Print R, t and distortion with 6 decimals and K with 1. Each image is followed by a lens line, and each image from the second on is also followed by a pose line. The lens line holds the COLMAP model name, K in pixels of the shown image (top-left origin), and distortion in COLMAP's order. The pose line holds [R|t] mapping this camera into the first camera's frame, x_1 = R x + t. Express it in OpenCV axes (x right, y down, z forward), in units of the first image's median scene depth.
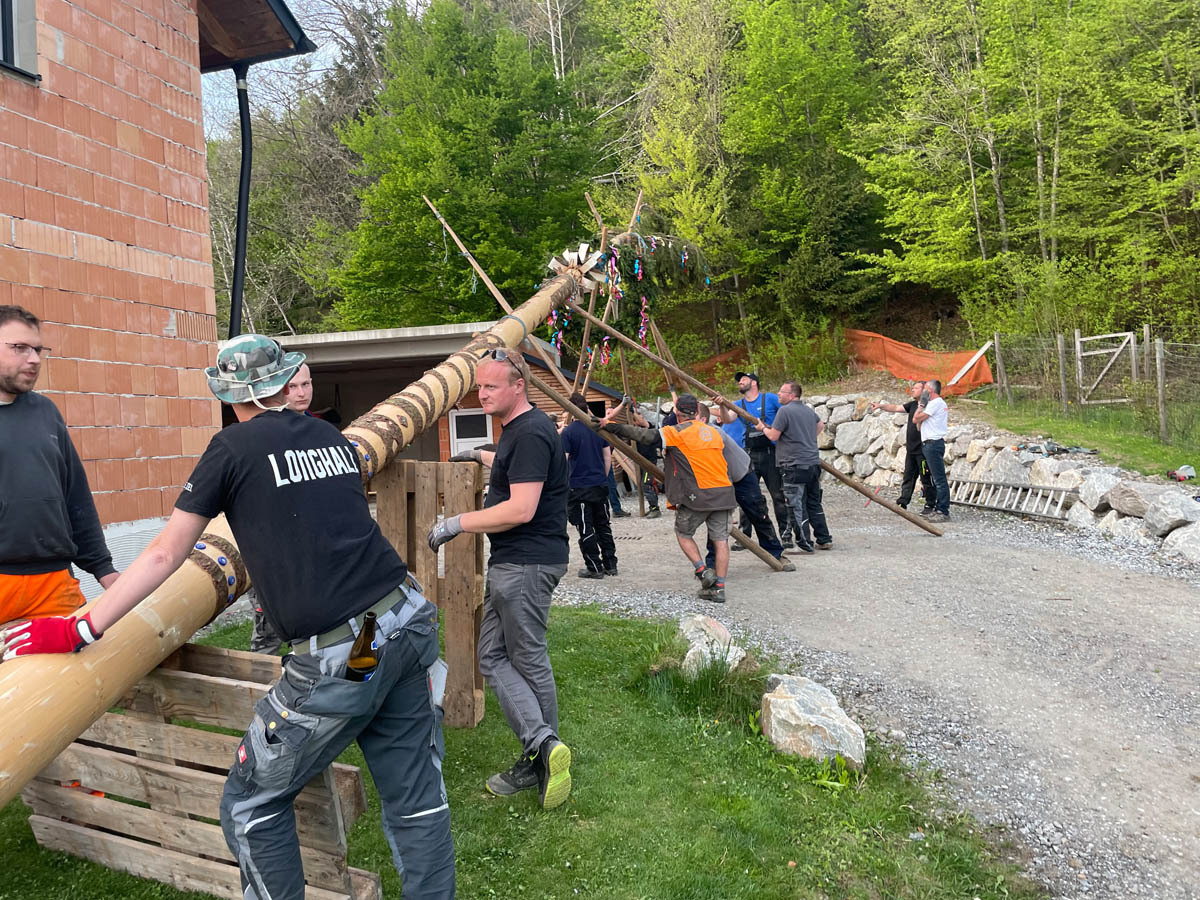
lens RADIAL K [[906.1, 0, 595.4], [0, 906.1, 430.7], [0, 0, 1]] dist [0.082169, -0.099152]
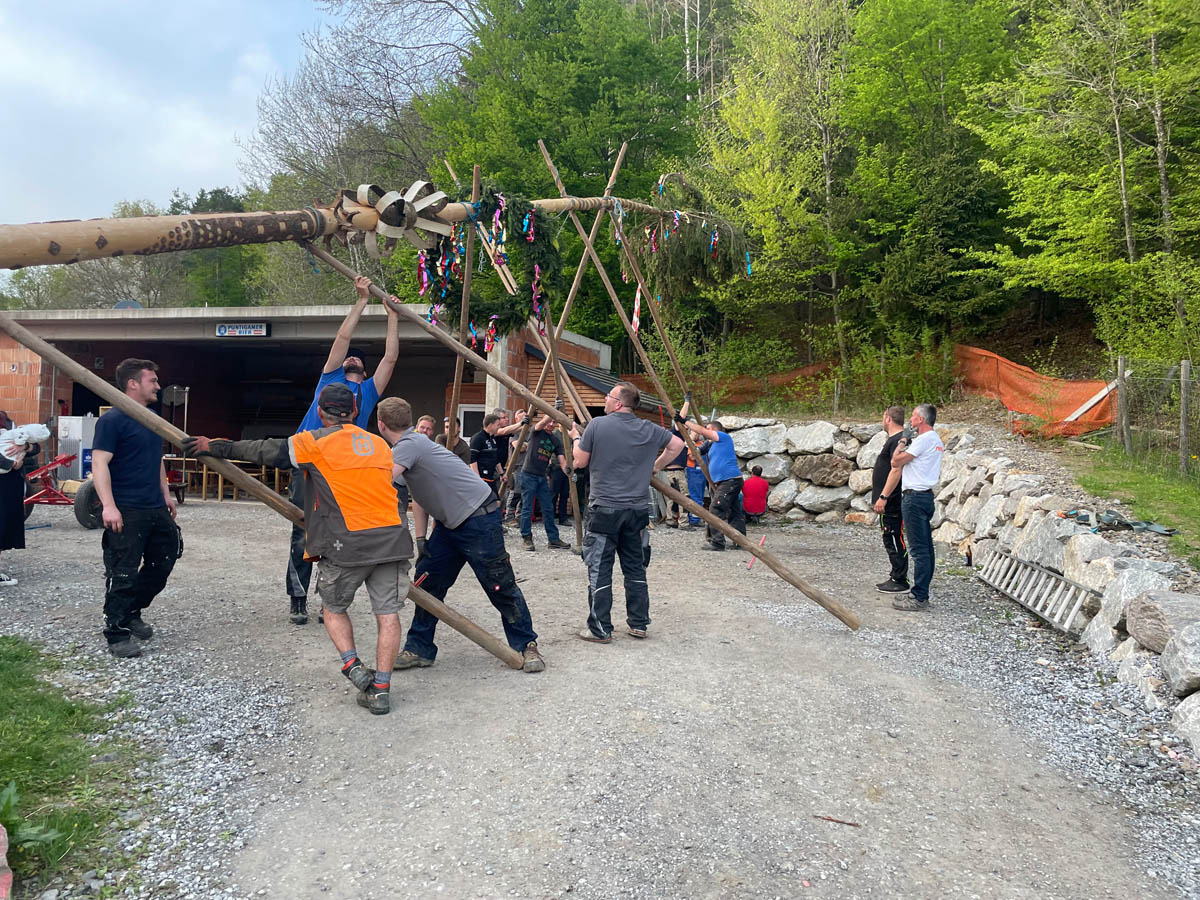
lens RADIAL K [[900.9, 0, 600.0], [0, 900.9, 450.0], [0, 0, 1]] dist [0.076492, -0.101902]
pose [[0.975756, 0.088403, -0.200213, 0.146003], [-0.086030, 0.996081, 0.020538, -0.007594], [0.201244, -0.002815, 0.979537, 0.150374]]
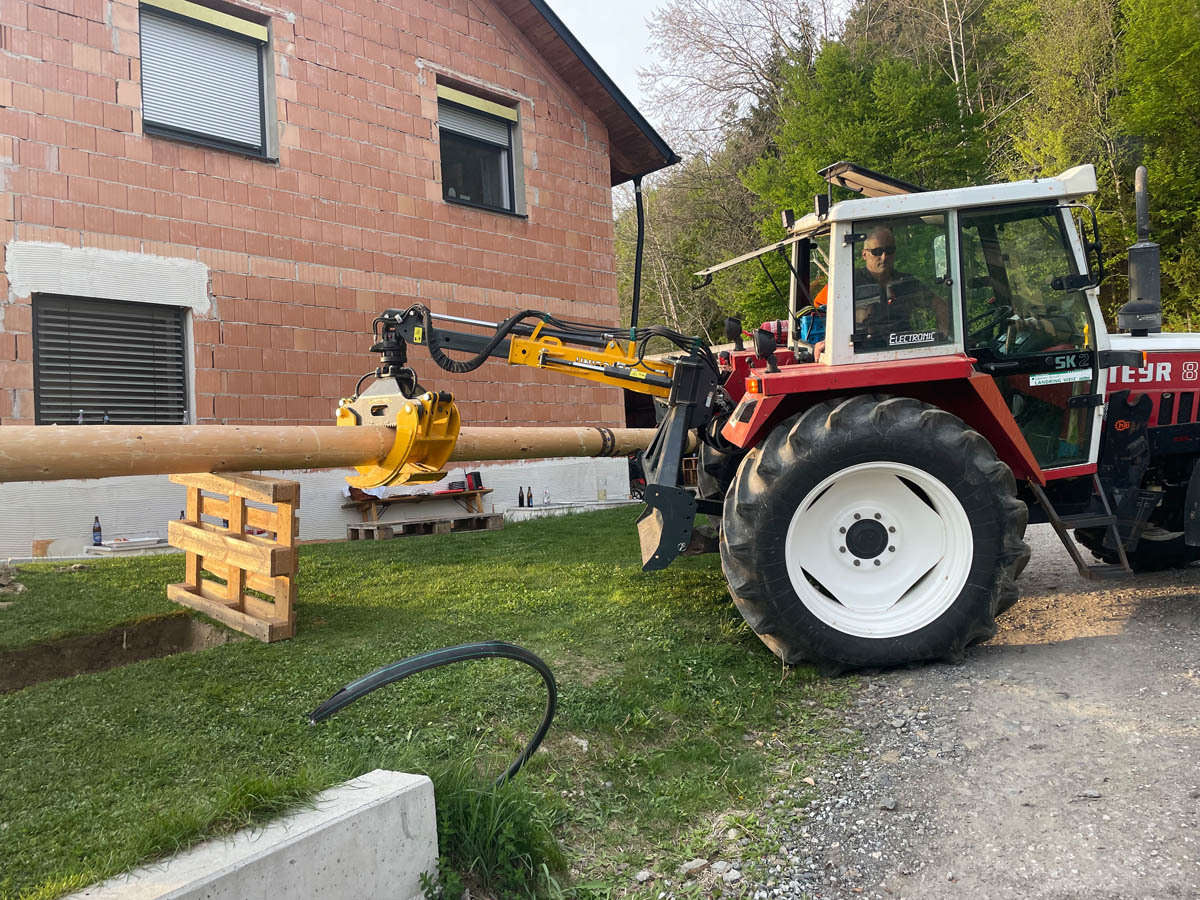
lens RADIAL K [[906.1, 0, 595.4], [0, 906.1, 430.7], [0, 0, 1]] dist [0.082169, -0.099152]
pose [[0.887309, -0.019521, -0.460762, 0.110155], [0.014895, 0.999796, -0.013676, 0.023766], [0.460935, 0.005272, 0.887418, -0.174820]]
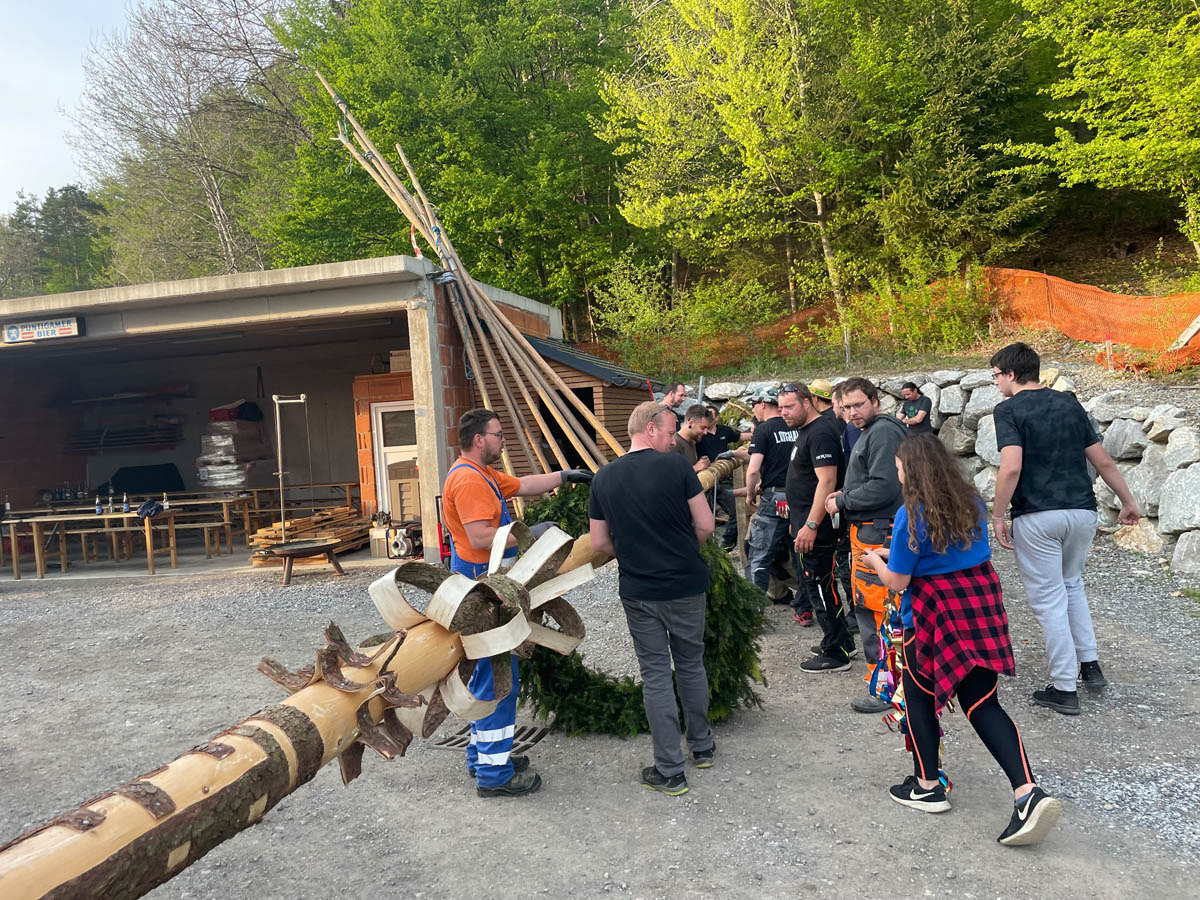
lens RADIAL K [[900.7, 0, 607.4], [0, 900.7, 429.9], [0, 0, 1]] dist [0.039803, -0.008928]
pose [[0.994814, -0.013624, -0.100790, 0.071484], [0.016289, 0.999538, 0.025663, -0.016468], [0.100394, -0.027172, 0.994577, 0.338744]]
